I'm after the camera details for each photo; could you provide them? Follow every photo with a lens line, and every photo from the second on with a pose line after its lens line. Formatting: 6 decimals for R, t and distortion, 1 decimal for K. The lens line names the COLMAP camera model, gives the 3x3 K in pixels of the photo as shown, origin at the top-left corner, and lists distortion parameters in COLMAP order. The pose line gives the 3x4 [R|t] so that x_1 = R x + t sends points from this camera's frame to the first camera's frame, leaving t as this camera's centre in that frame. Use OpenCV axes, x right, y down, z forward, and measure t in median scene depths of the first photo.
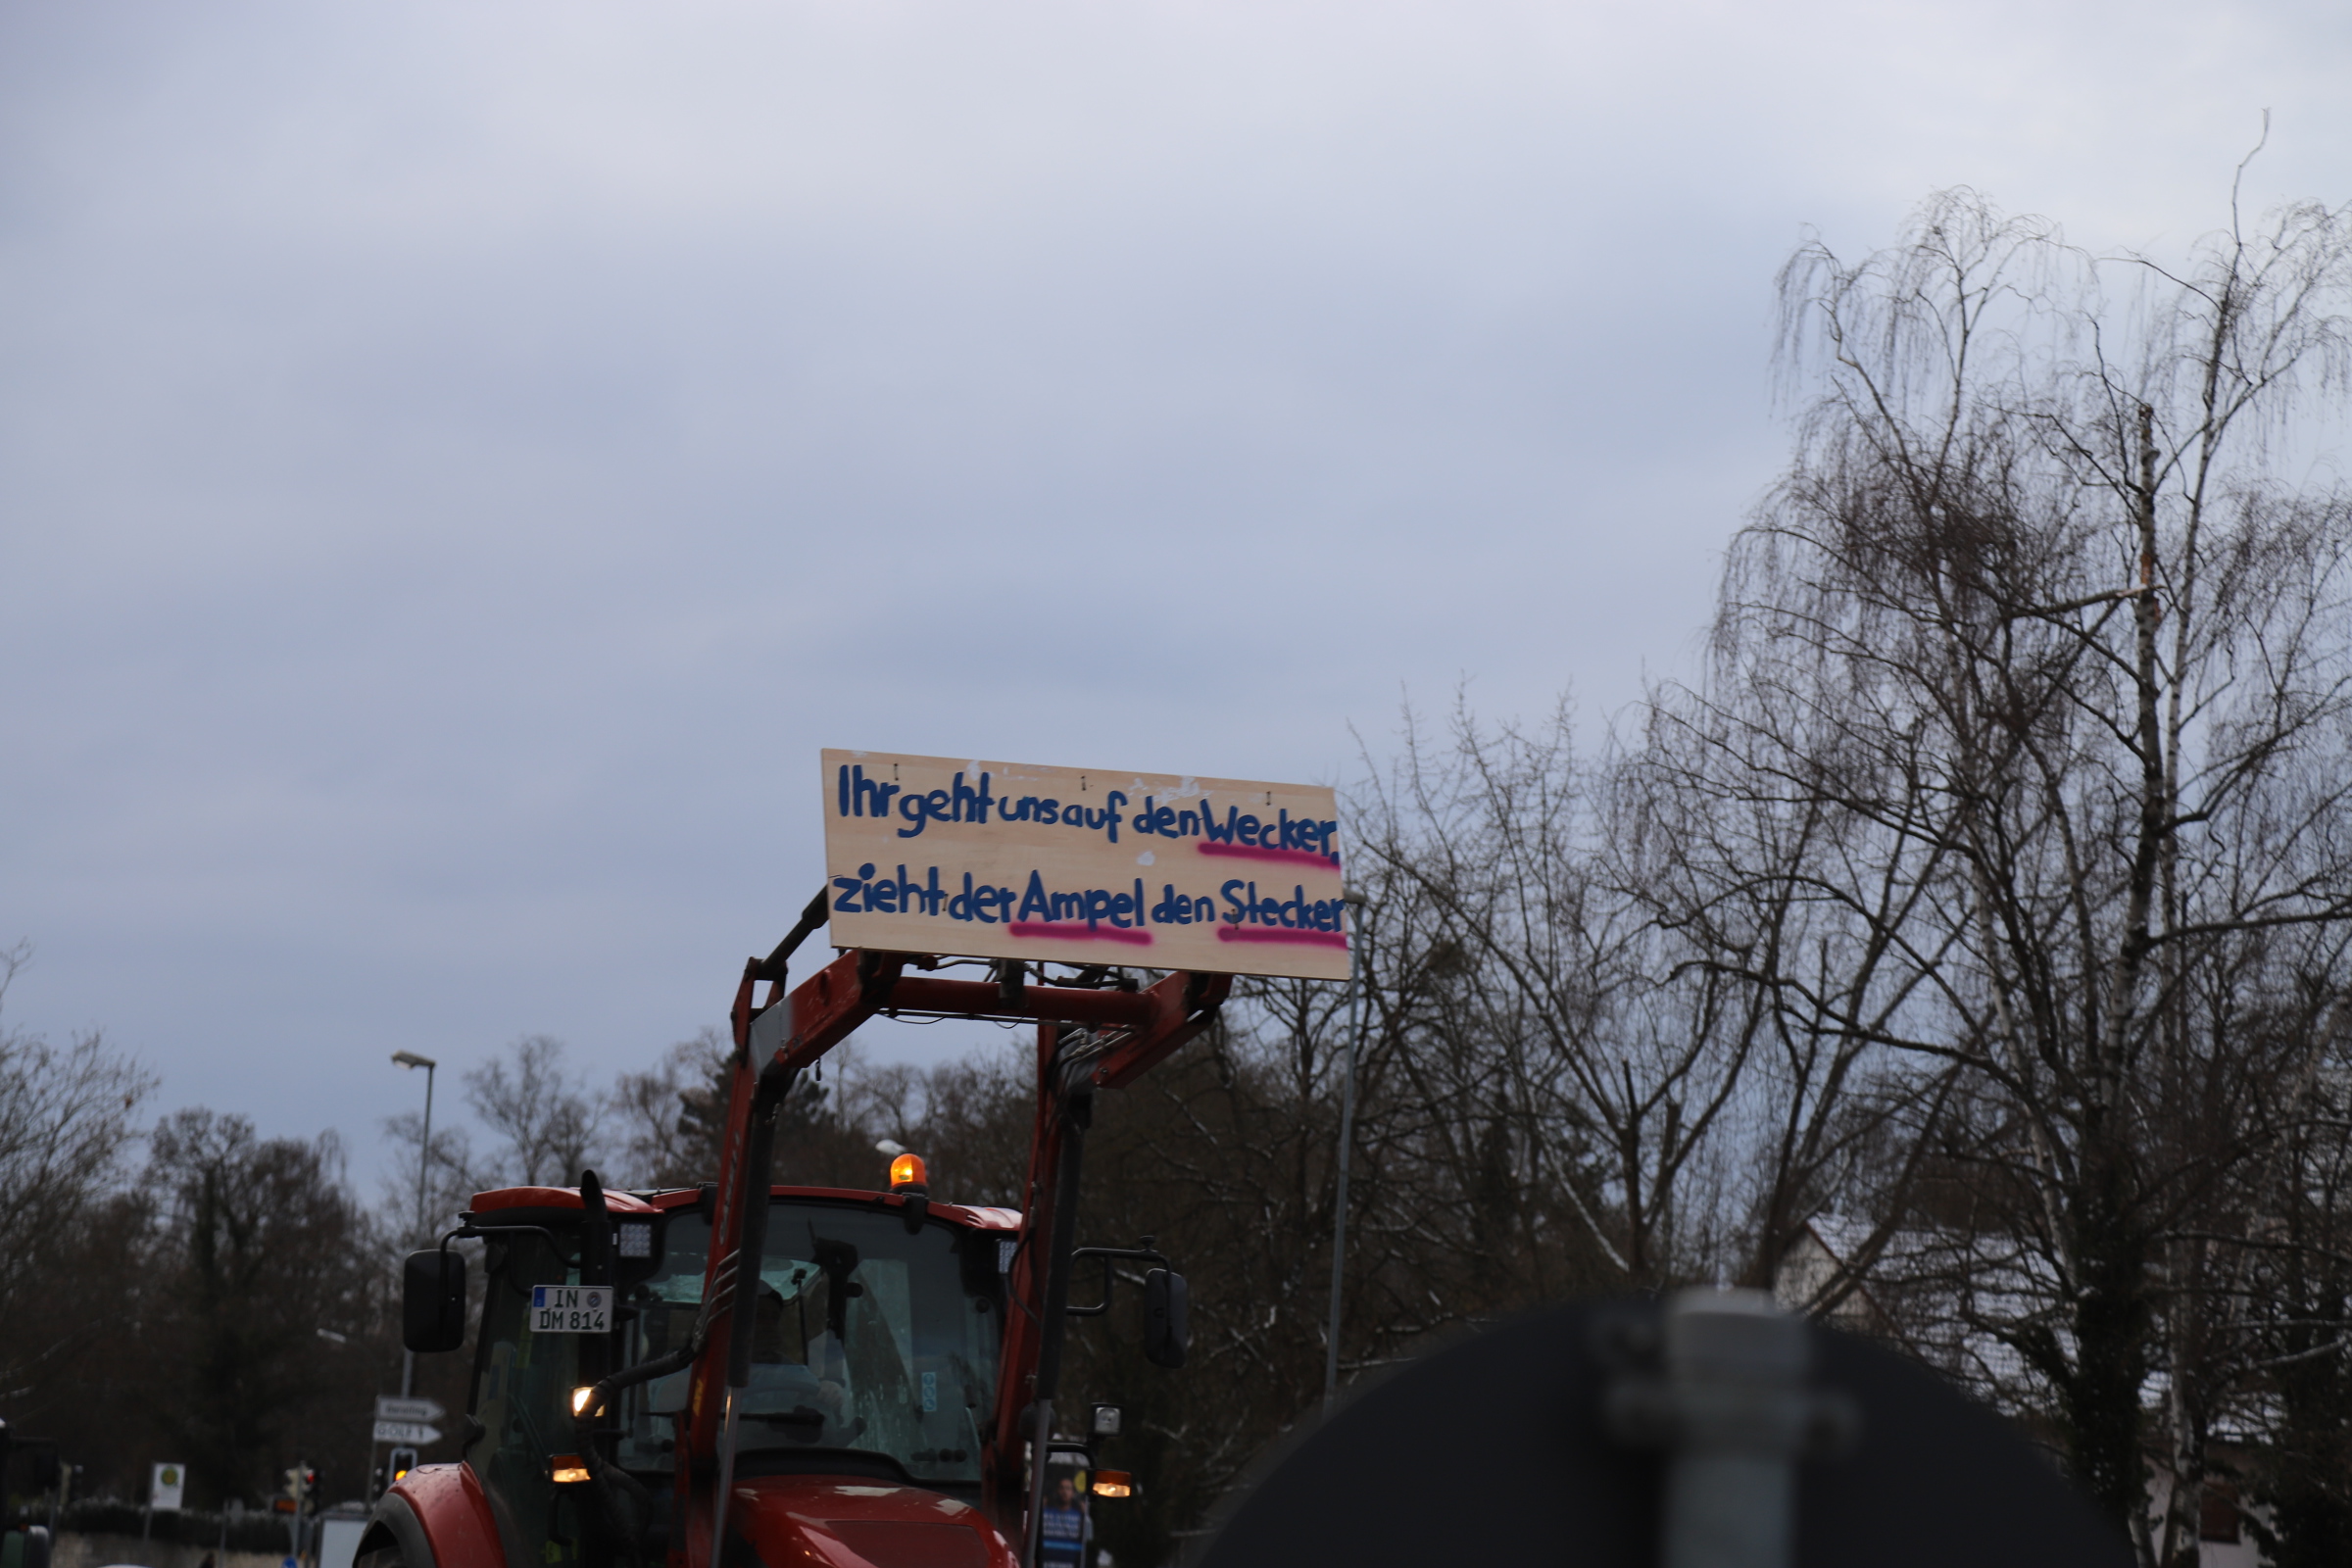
lens RADIAL K [[6313.9, 0, 1049.7], [0, 6313.9, 802.9], [0, 0, 1]] dist [0.899223, 0.000000]
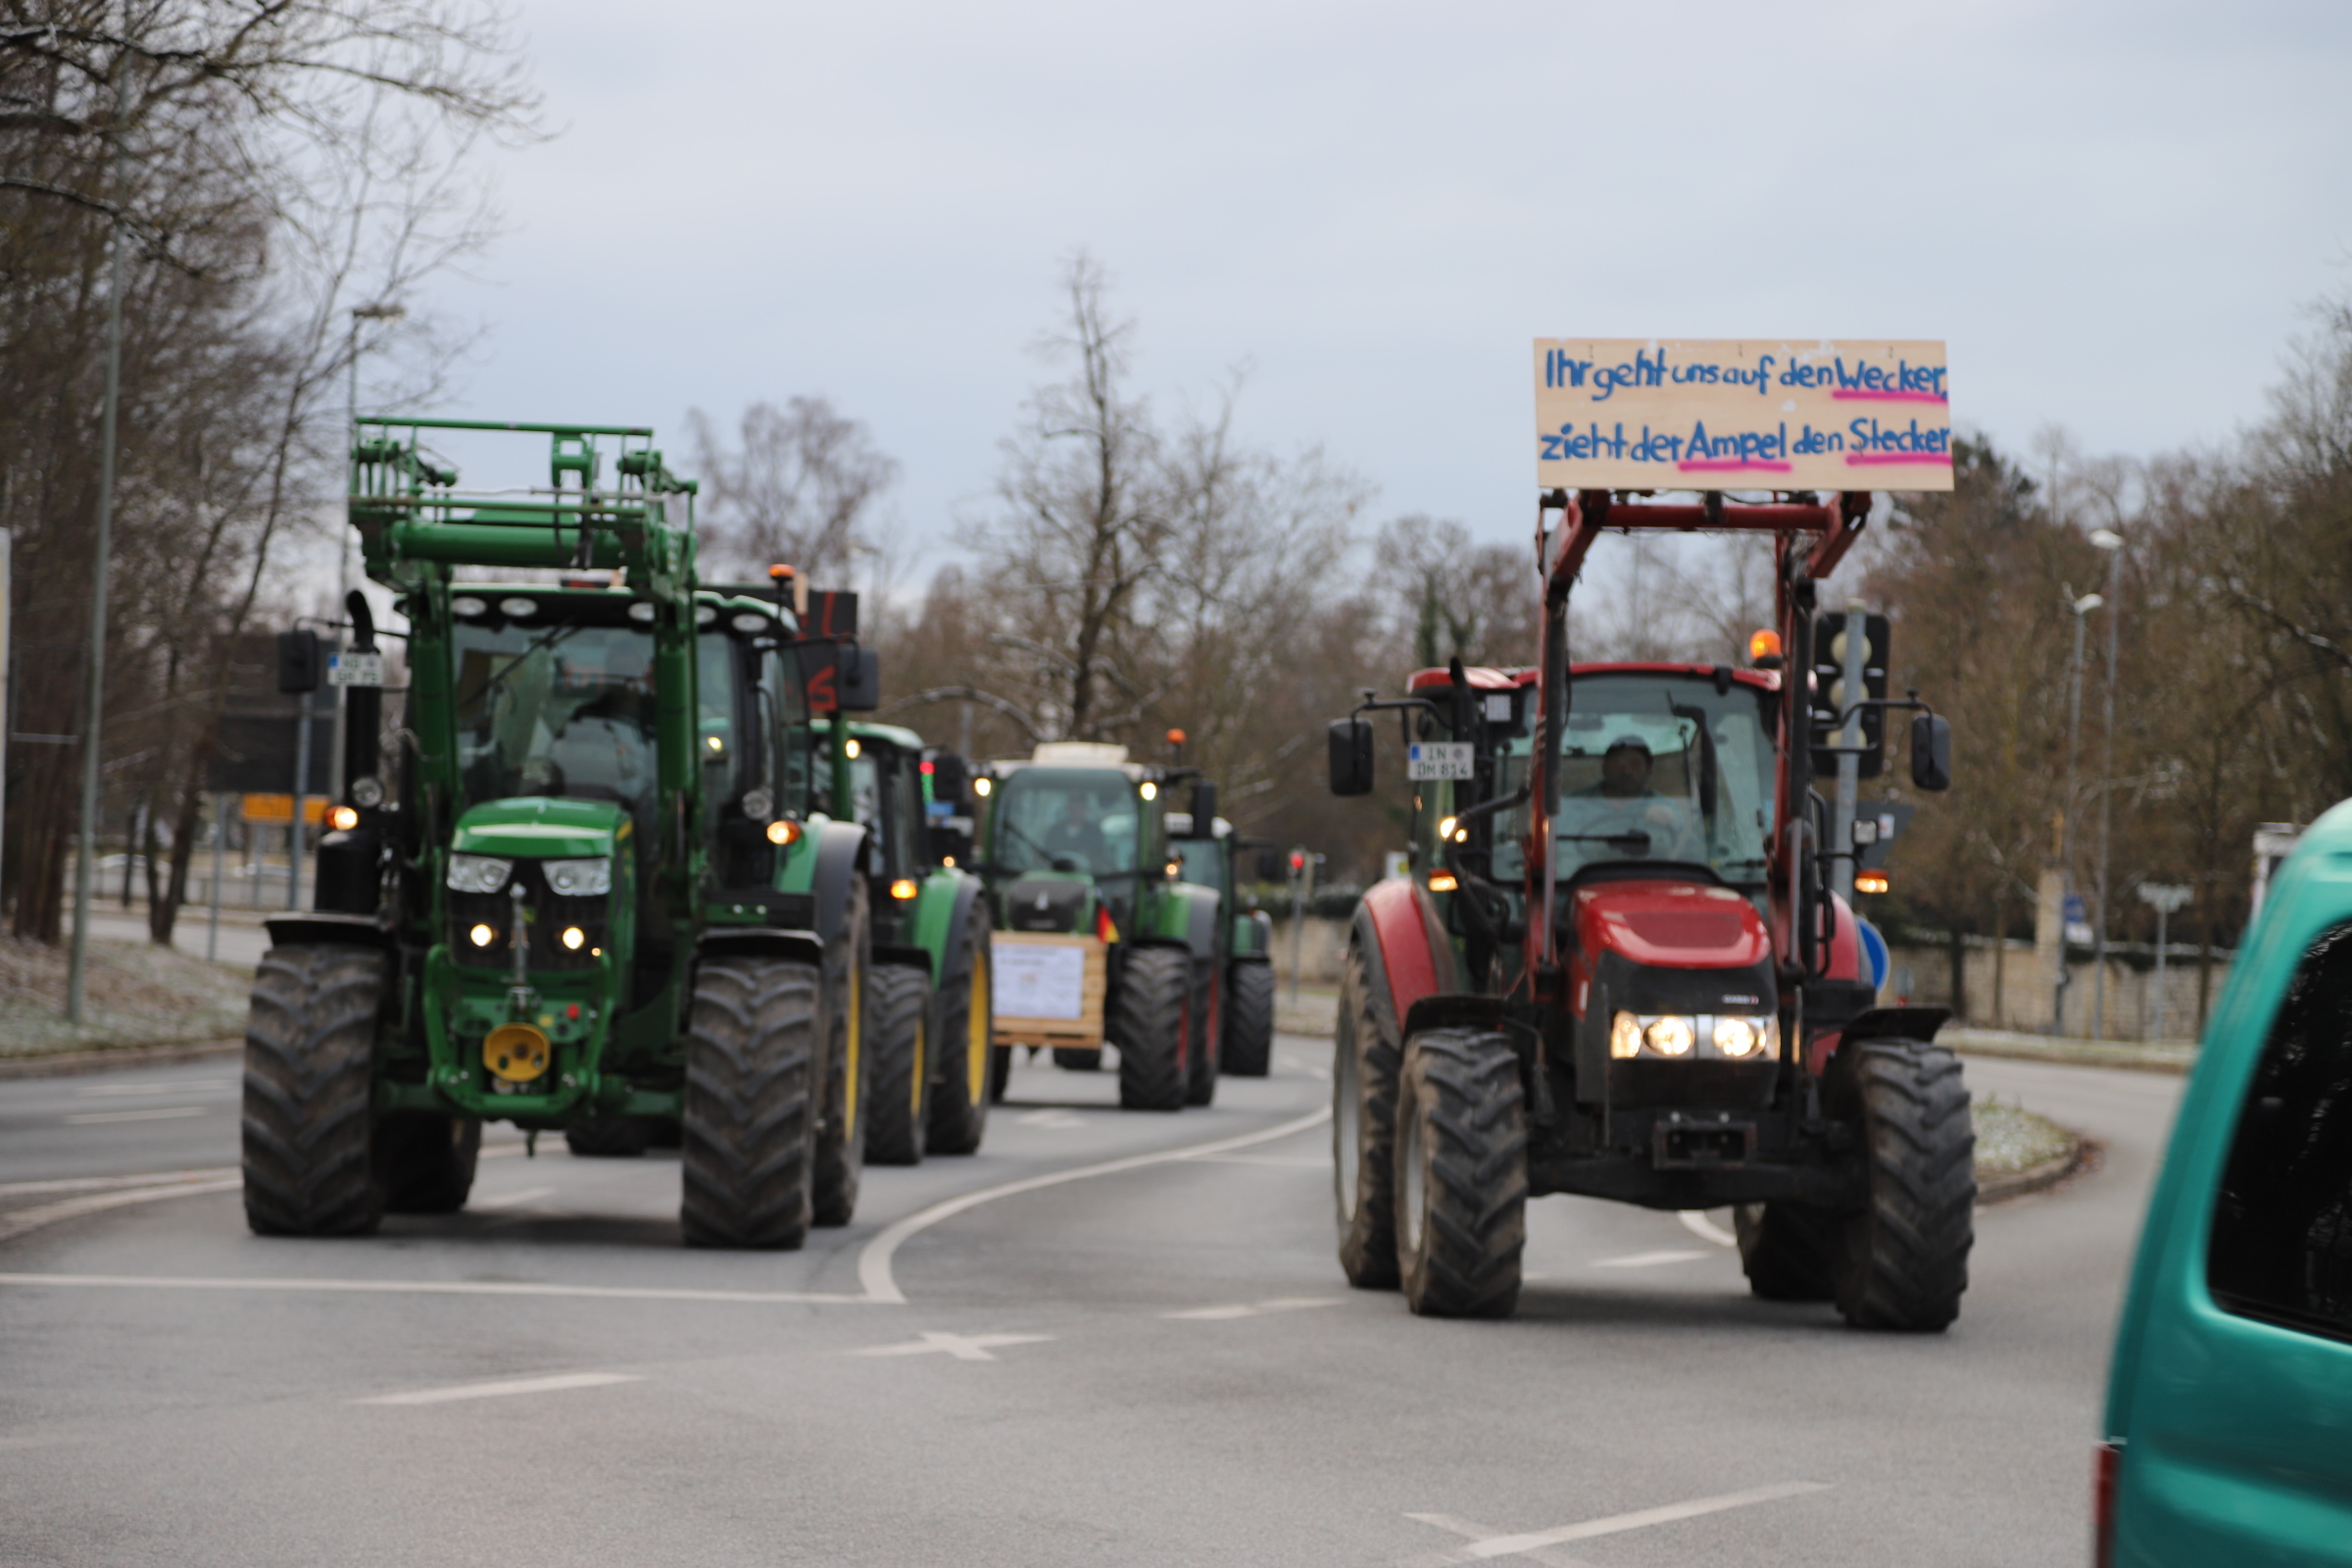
lens RADIAL K [[6342.9, 0, 1057.4], [0, 6342.9, 830.5], [0, 0, 1]] dist [0.609647, 0.000000]
pose [[0.982040, -0.013852, -0.188165, 0.115676], [0.032245, 0.994951, 0.095043, -0.035356], [0.185898, -0.099403, 0.977528, -0.369638]]
